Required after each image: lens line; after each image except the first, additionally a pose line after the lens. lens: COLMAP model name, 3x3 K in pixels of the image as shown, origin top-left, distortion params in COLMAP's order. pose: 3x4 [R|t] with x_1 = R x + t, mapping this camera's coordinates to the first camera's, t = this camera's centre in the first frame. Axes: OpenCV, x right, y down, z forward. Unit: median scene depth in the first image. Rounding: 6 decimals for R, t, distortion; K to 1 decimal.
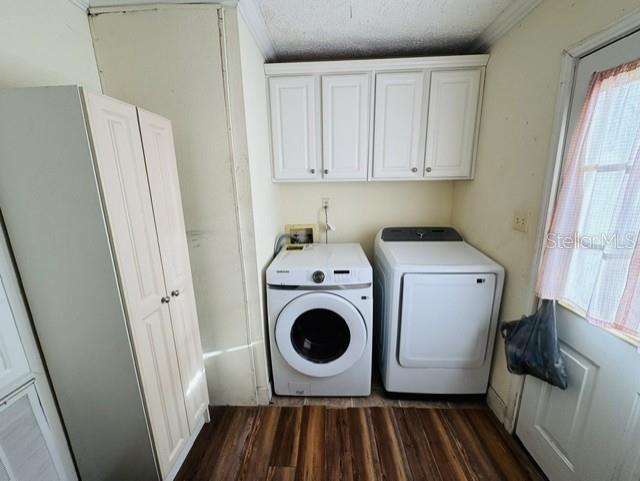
lens RADIAL K [[256.3, 0, 318.7], [0, 256.3, 240.3], [0, 0, 1]] dist [0.001811, -0.002054]
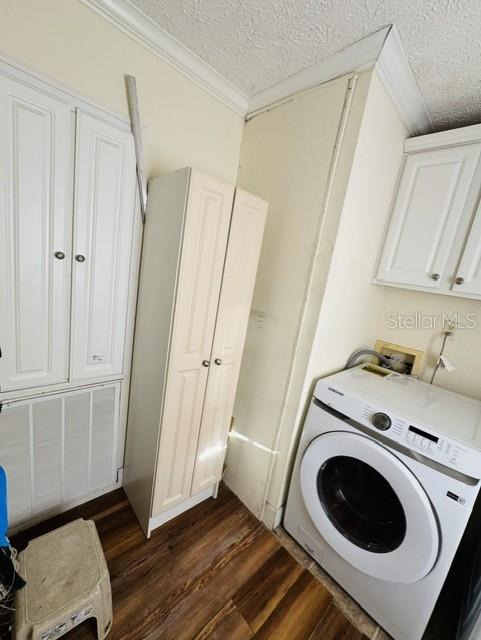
lens RADIAL K [[256.3, 0, 238.7], [0, 256.3, 319.0], [0, 0, 1]] dist [0.001811, -0.002054]
pose [[0.700449, 0.268421, -0.661303, 0.112248], [-0.322585, 0.945602, 0.042138, -0.022665], [0.636640, 0.183811, 0.748934, 0.186102]]
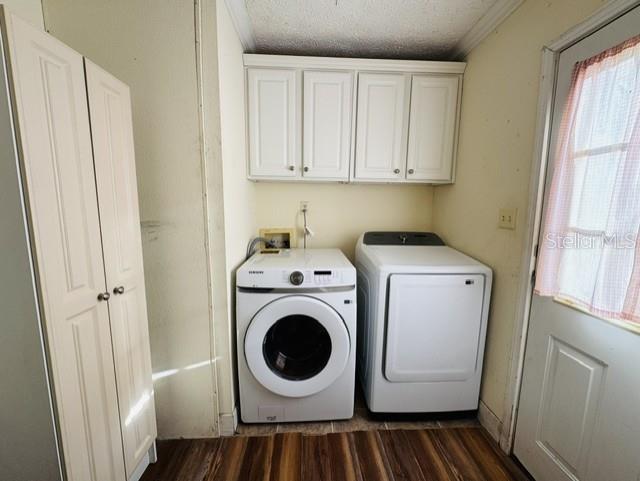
lens RADIAL K [[256.3, 0, 318.8], [0, 256.3, 240.0], [0, 0, 1]] dist [0.001811, -0.002054]
pose [[0.994968, 0.019963, 0.098189, -0.014711], [-0.011006, 0.995797, -0.090929, 0.090949], [-0.099591, 0.089391, 0.991005, 0.100497]]
